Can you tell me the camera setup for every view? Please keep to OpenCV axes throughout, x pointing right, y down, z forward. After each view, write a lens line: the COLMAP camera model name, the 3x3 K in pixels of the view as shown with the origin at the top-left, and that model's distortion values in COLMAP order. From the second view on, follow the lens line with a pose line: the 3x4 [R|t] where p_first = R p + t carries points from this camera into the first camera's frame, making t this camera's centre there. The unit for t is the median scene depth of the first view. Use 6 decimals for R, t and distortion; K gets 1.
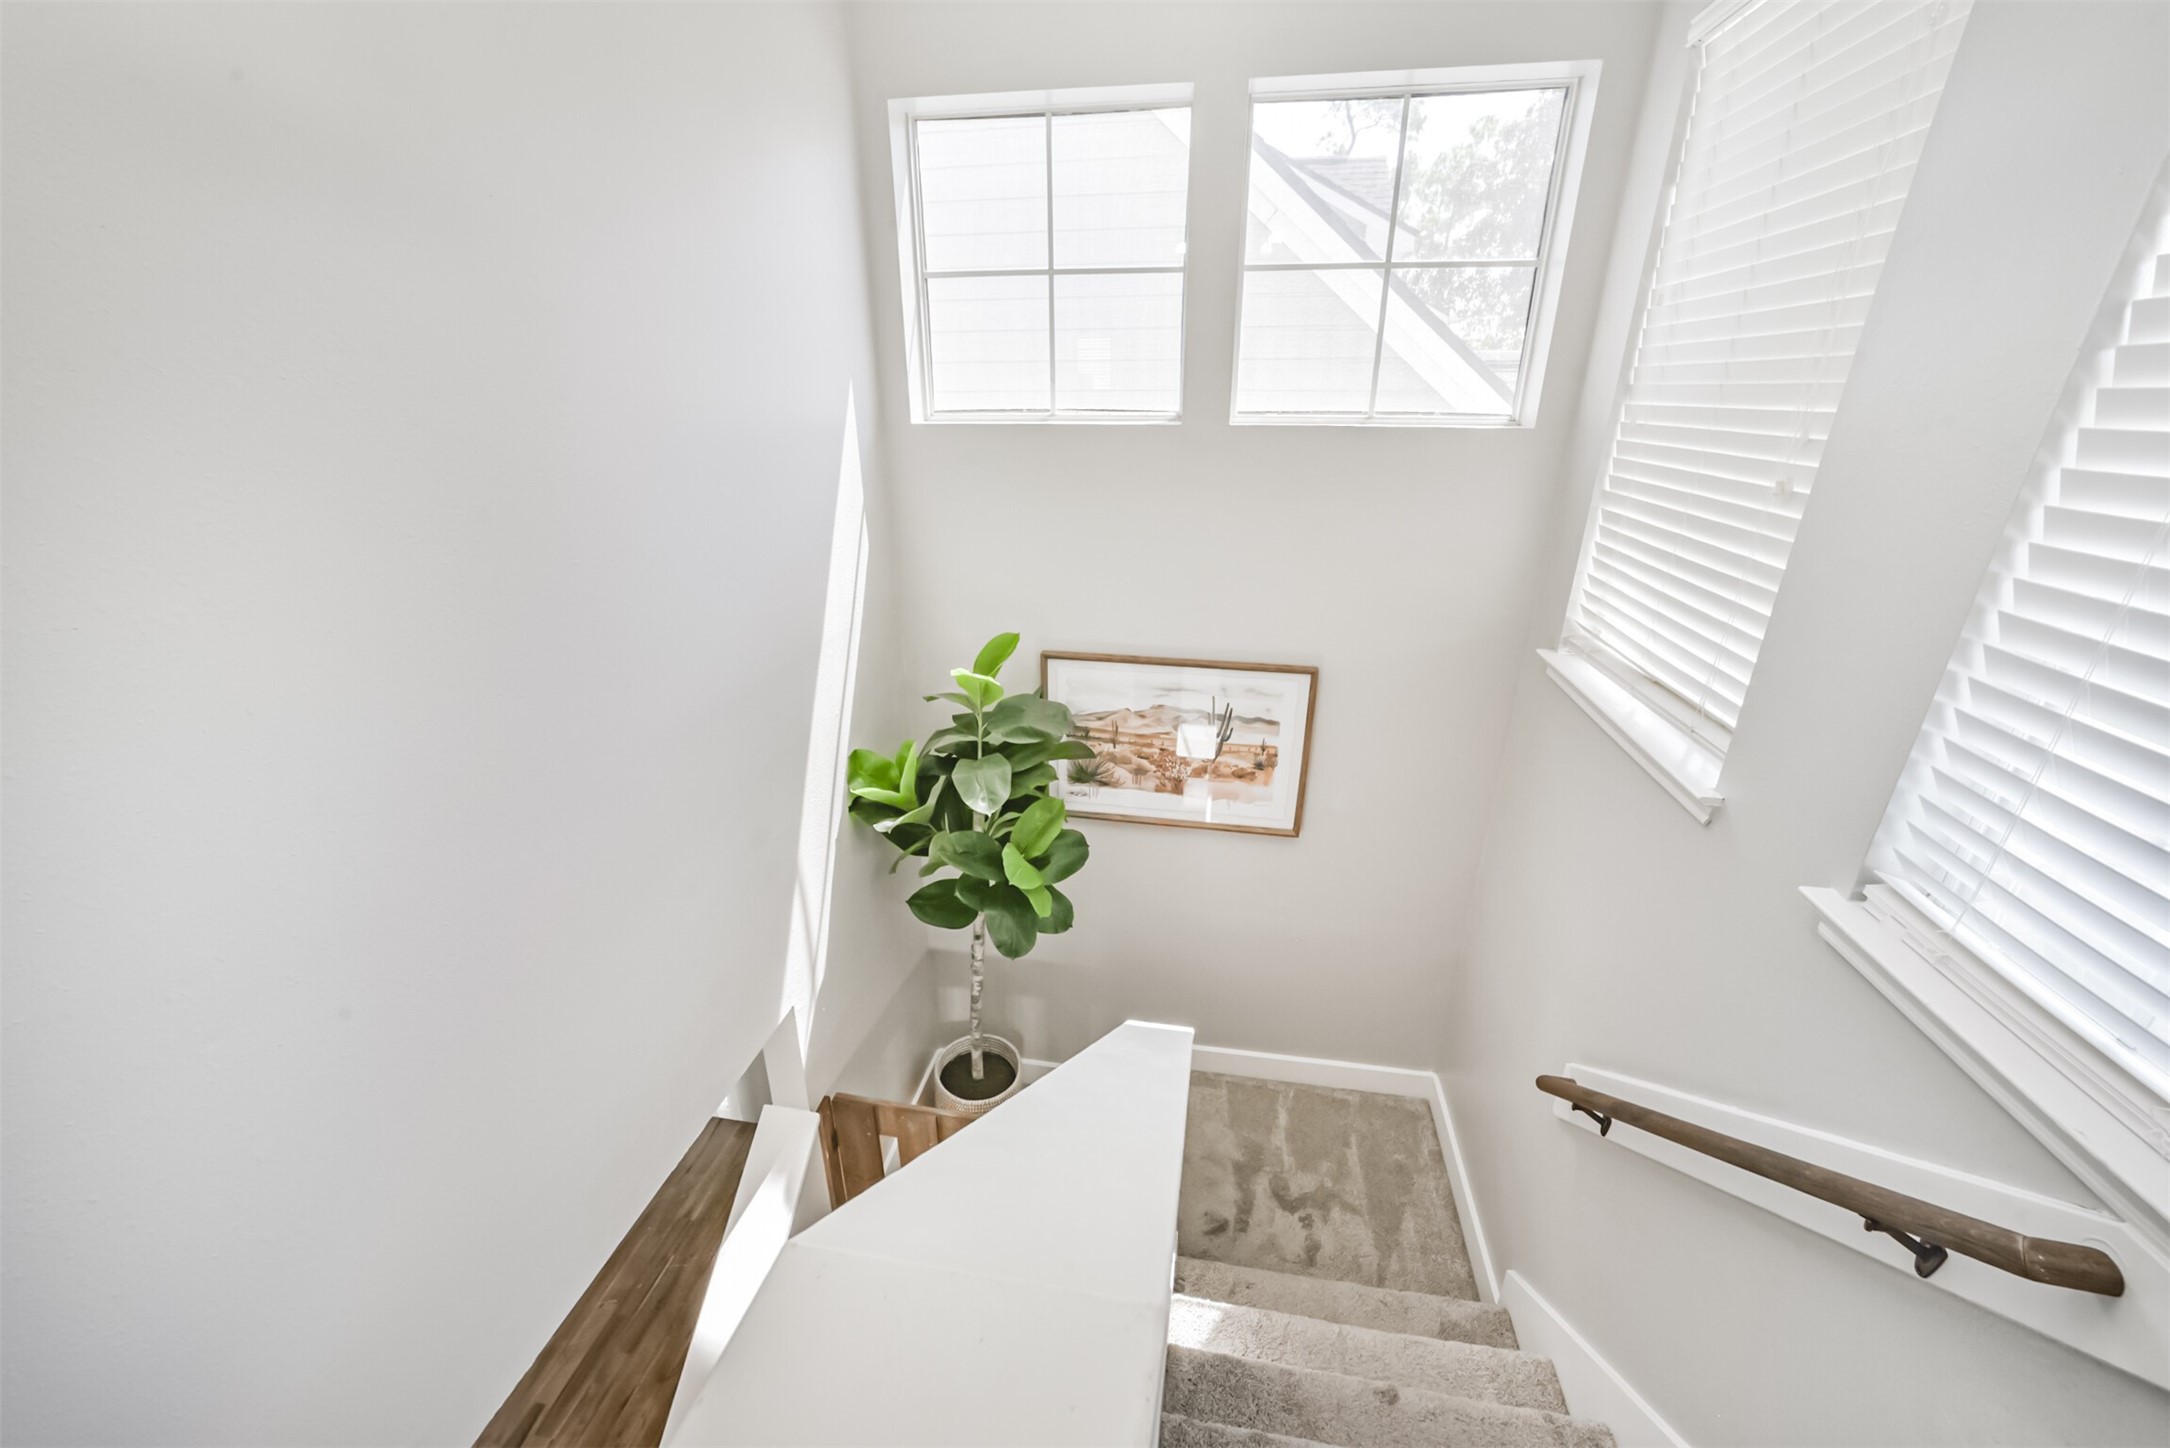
lens RADIAL K [[836.0, 0, 1093.8], [0, 836.0, 720.9], [0, 0, 1]] dist [-0.012836, 0.000708]
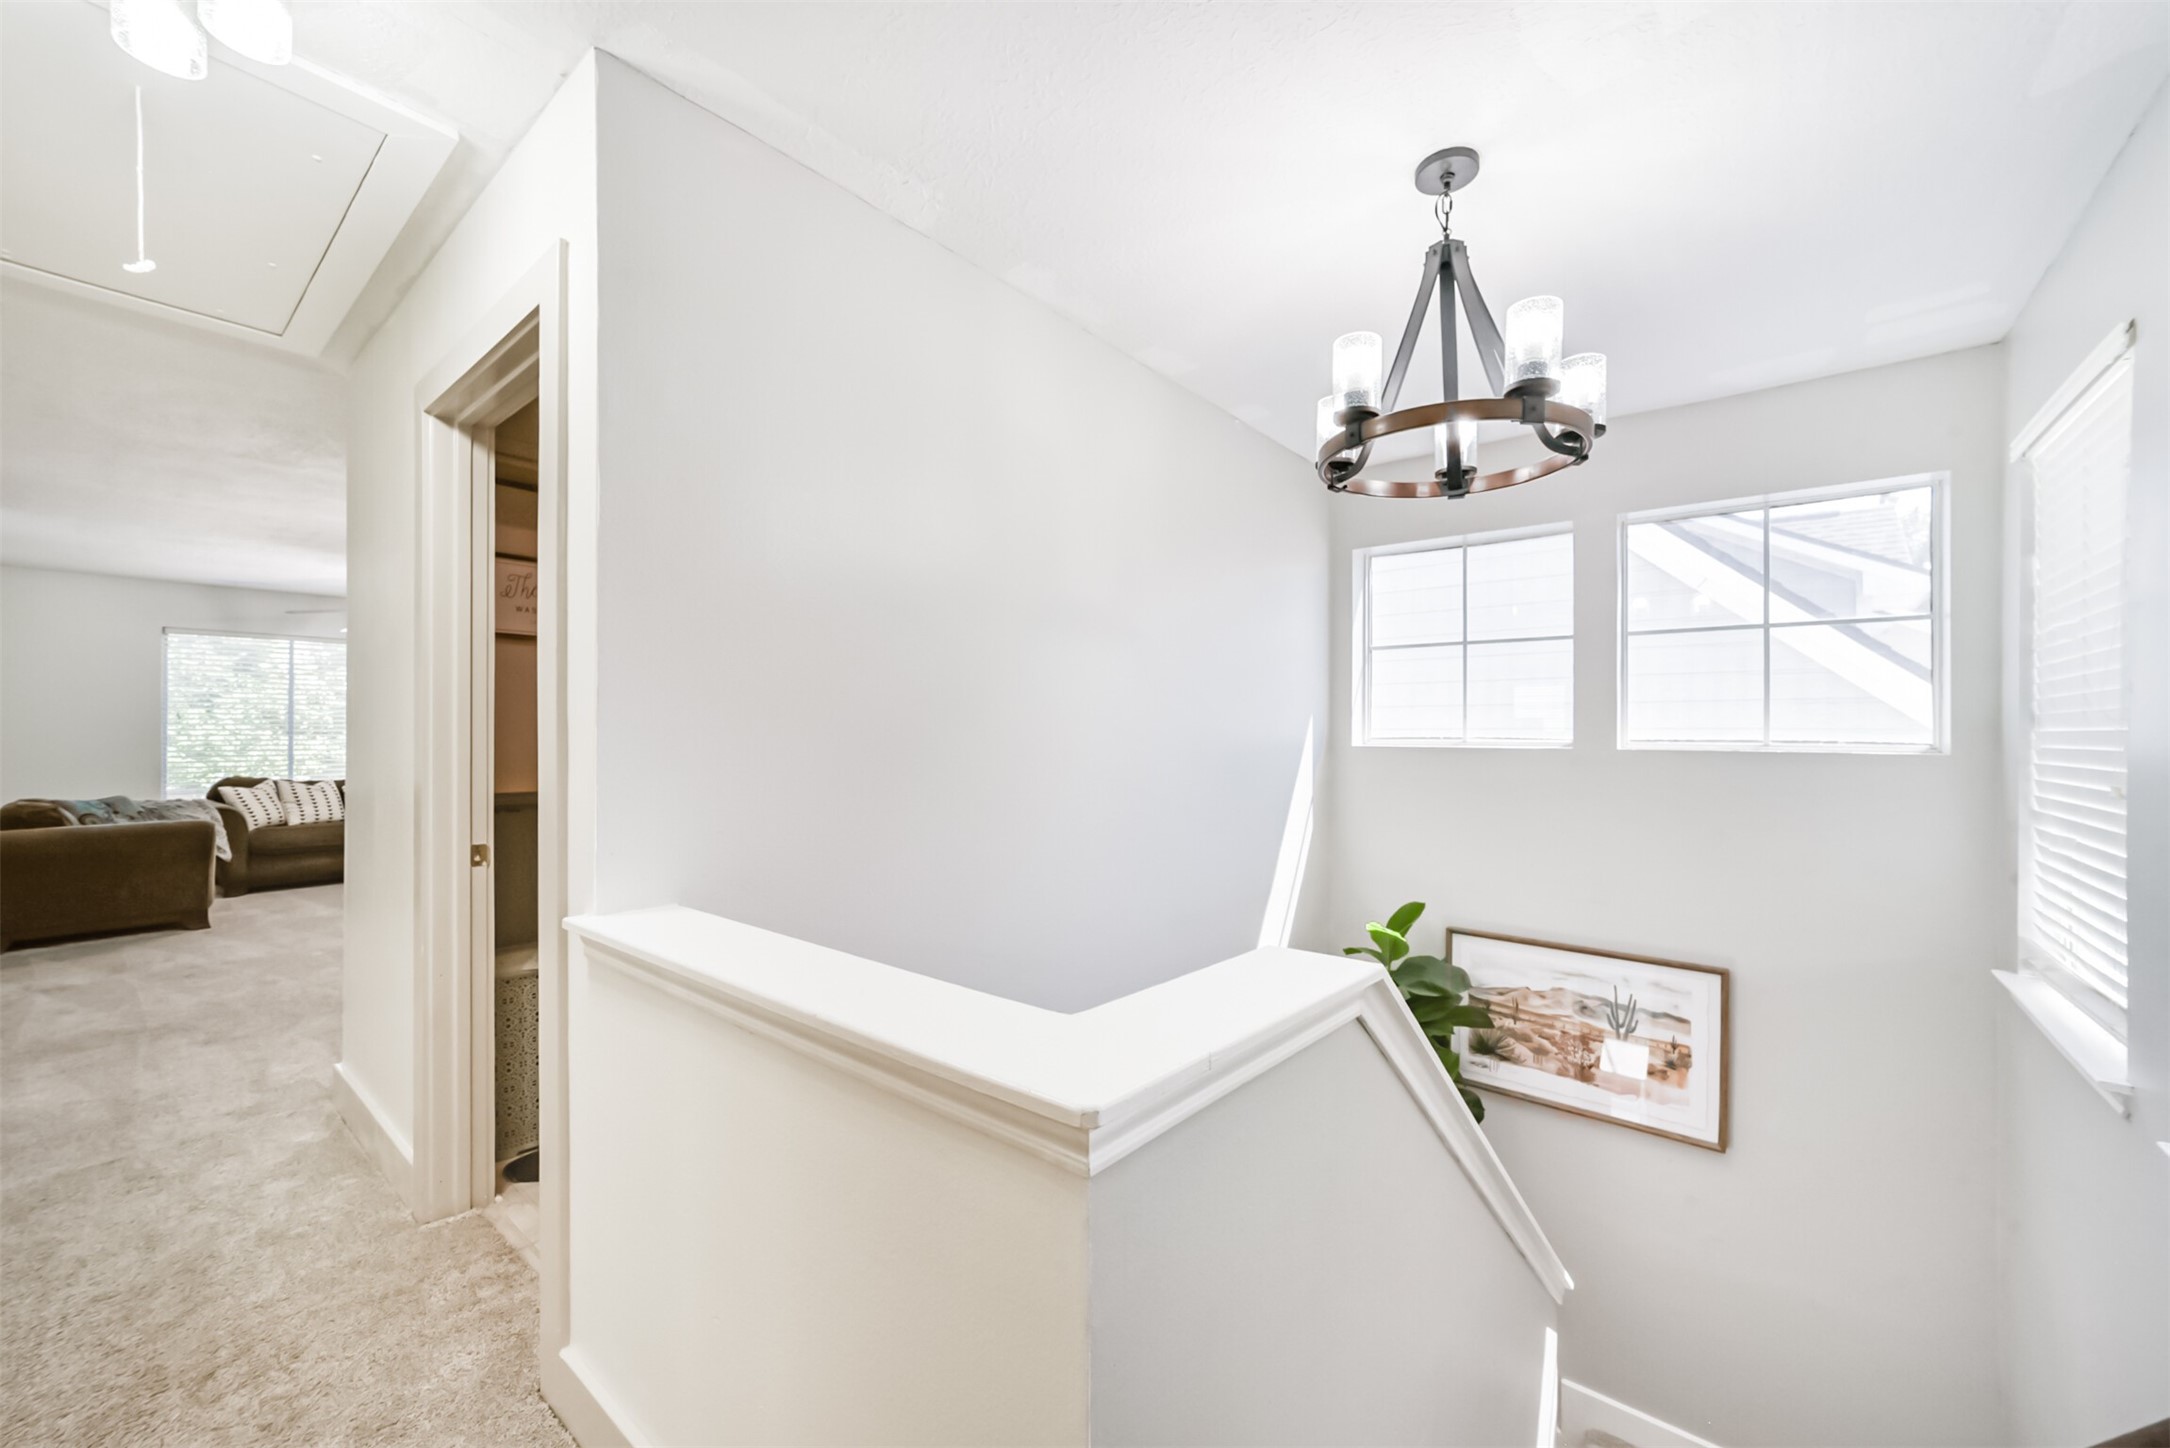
lens RADIAL K [[836.0, 0, 1094.0], [0, 836.0, 732.6], [0, 0, 1]] dist [-0.012836, 0.000708]
pose [[0.874172, 0.004411, -0.485597, 0.072889], [-0.183800, 0.928573, -0.322442, 0.136090], [0.449490, 0.371123, 0.812543, -0.298816]]
